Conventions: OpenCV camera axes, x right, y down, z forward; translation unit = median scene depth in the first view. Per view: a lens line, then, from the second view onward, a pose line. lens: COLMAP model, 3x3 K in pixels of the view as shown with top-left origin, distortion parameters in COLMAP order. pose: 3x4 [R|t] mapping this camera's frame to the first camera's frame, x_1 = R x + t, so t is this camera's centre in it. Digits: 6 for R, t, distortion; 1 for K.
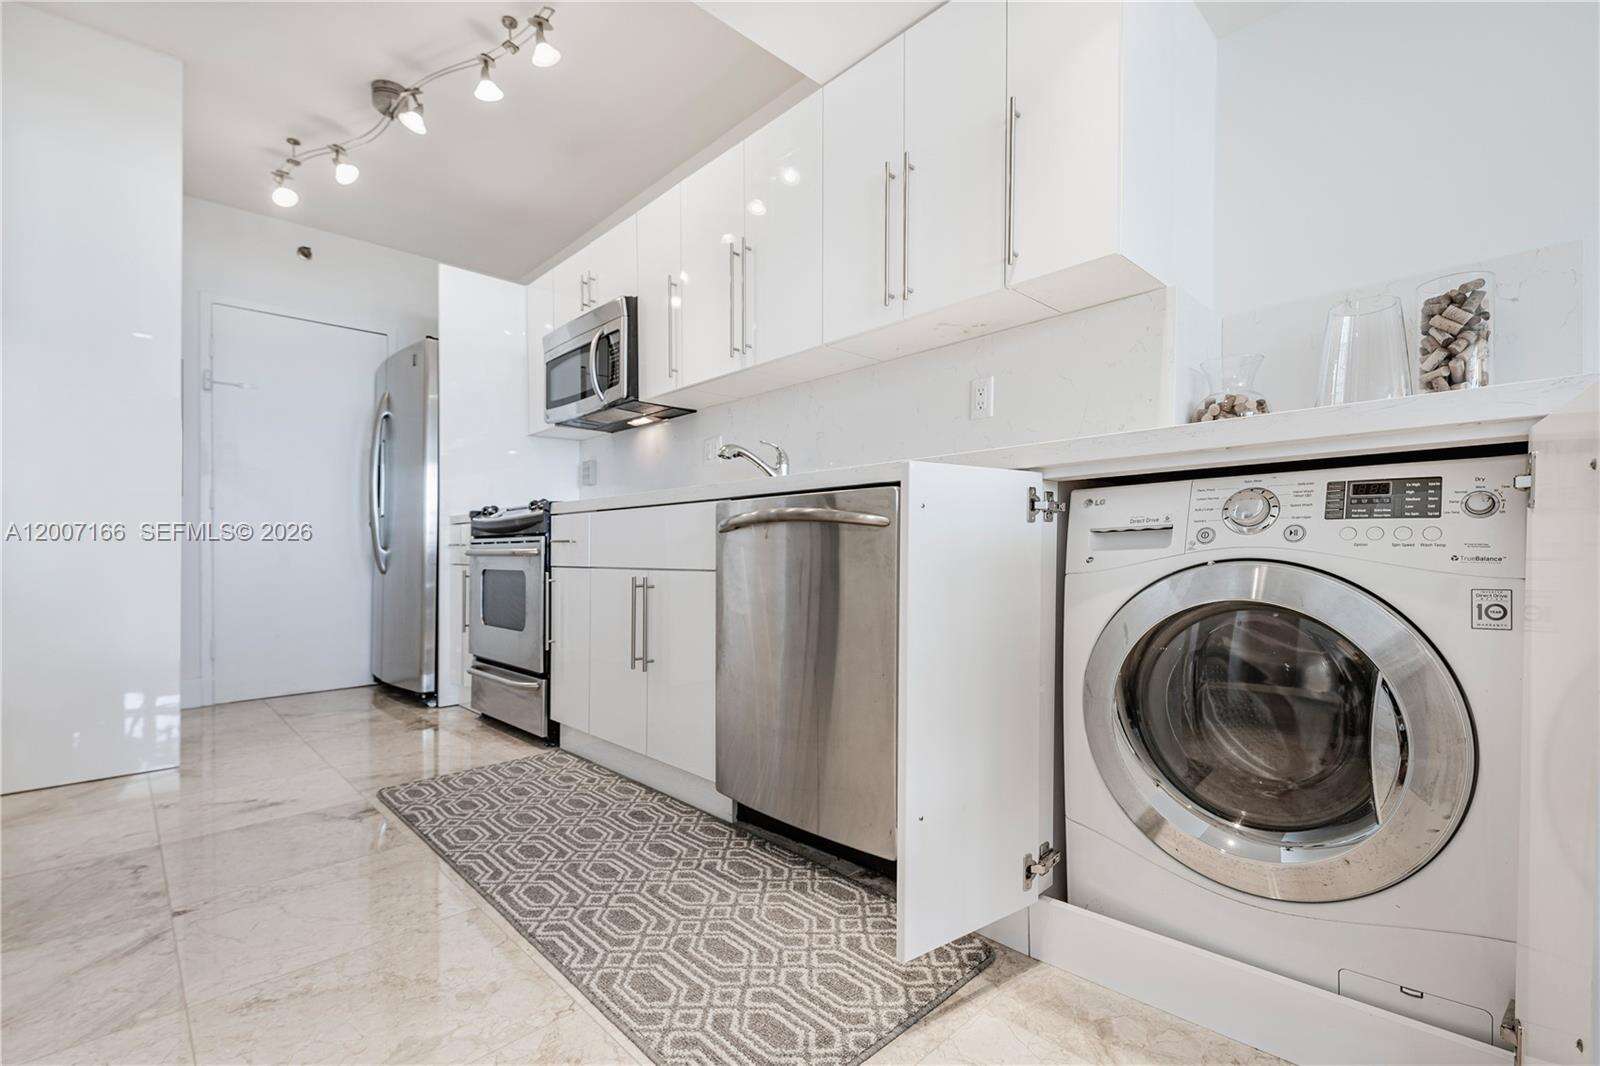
lens RADIAL K [[703.5, 0, 801.6], [0, 703.5, 547.6], [0, 0, 1]] dist [0.005108, -0.001478]
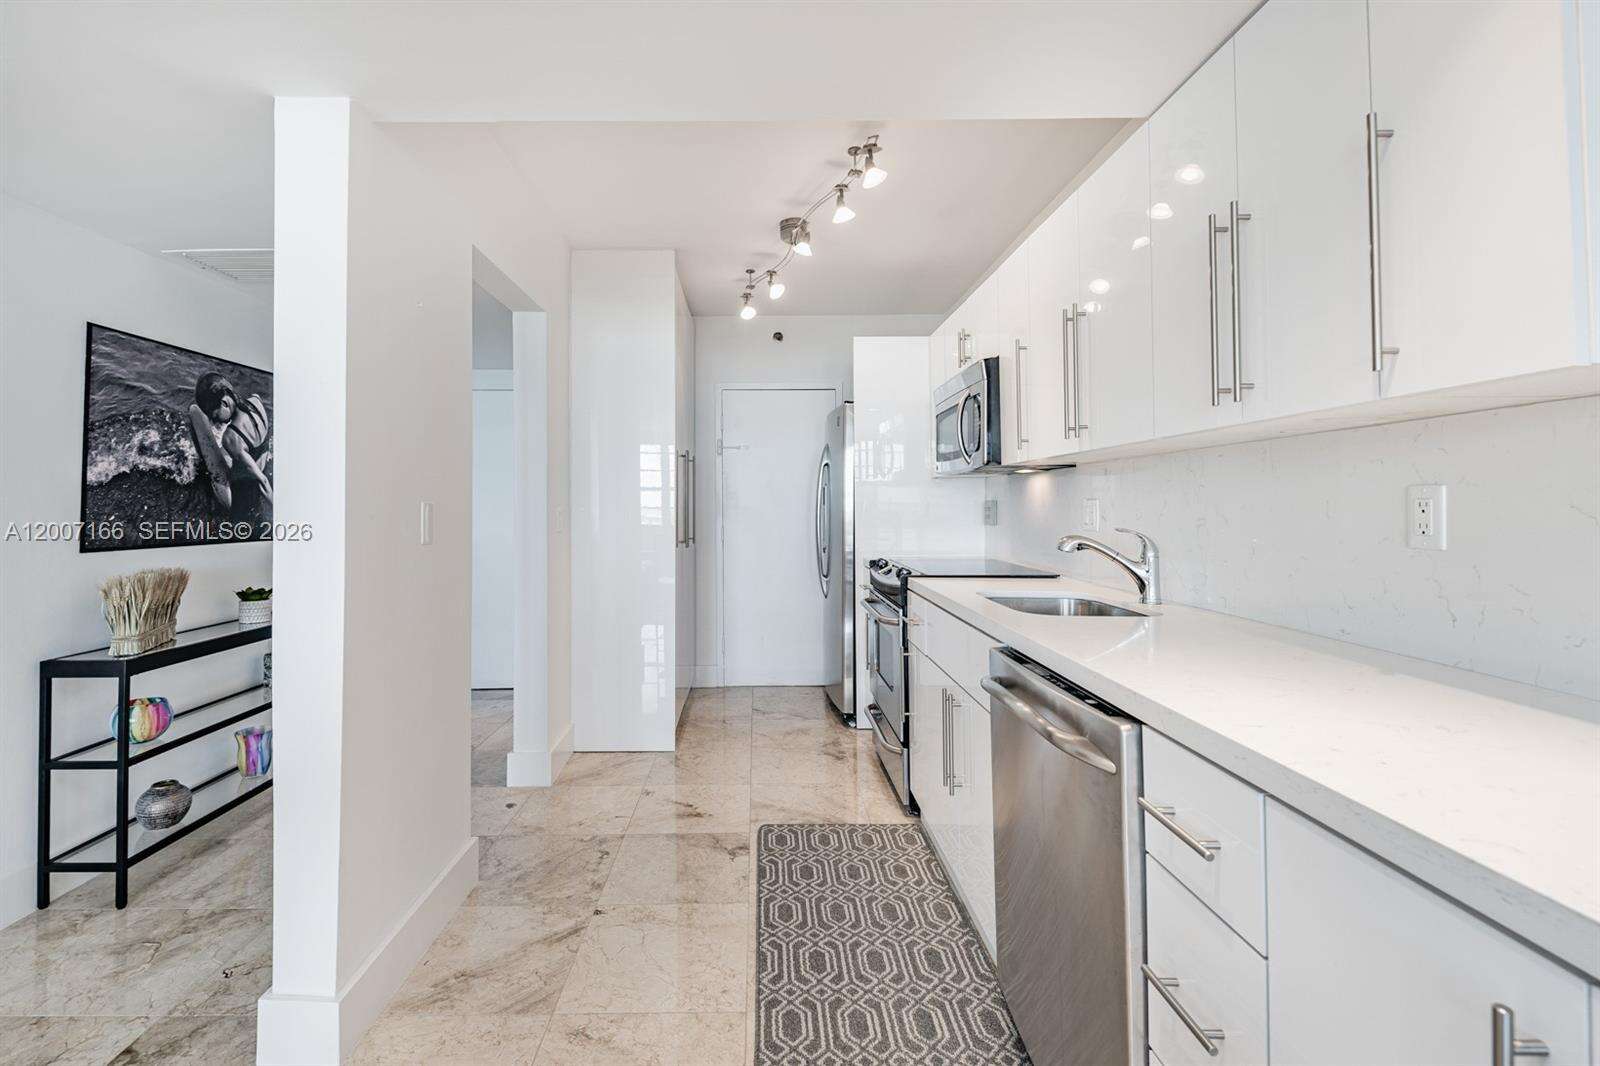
lens RADIAL K [[703.5, 0, 746.9], [0, 703.5, 478.0], [0, 0, 1]] dist [0.005108, -0.001478]
pose [[0.713200, -0.028222, -0.700392, 0.237059], [0.005442, 0.999382, -0.034728, -0.203590], [0.700940, 0.020957, 0.712913, 0.107328]]
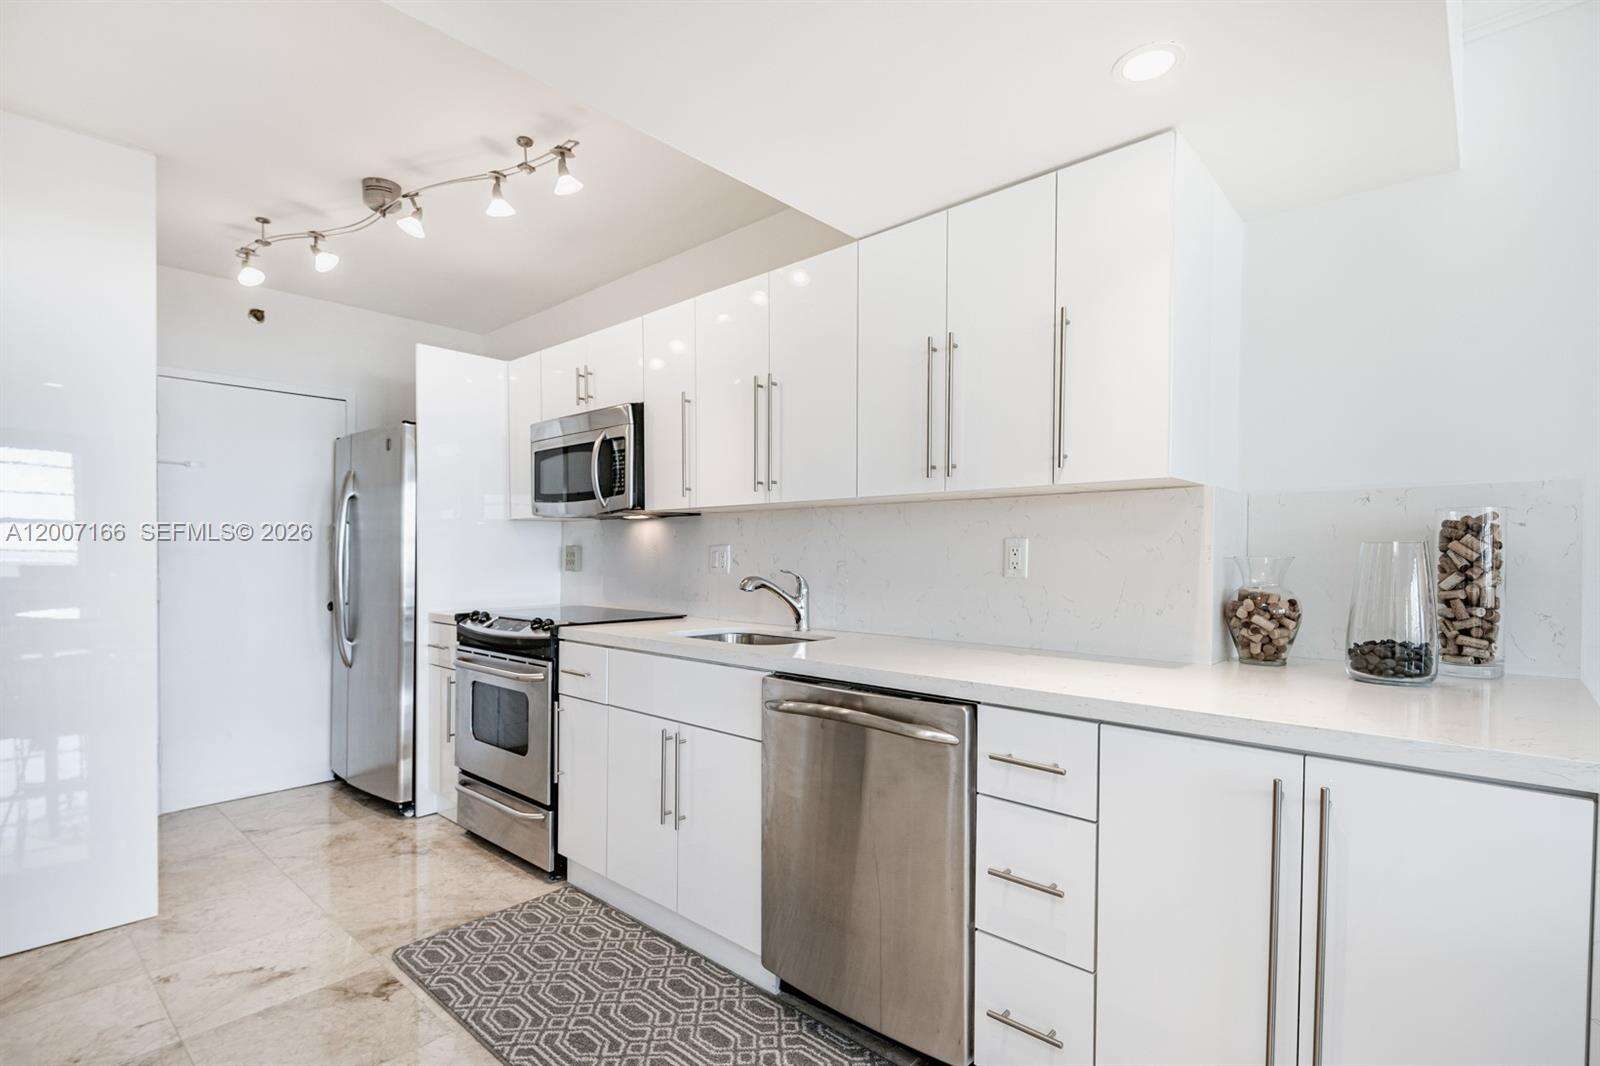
lens RADIAL K [[765.1, 0, 794.1], [0, 765.1, 550.7], [0, 0, 1]] dist [0.011676, -0.006928]
pose [[0.998131, 0.001969, 0.061082, -0.116132], [-0.002290, 0.999984, 0.005181, -0.203180], [-0.061070, -0.005311, 0.998119, -0.072037]]
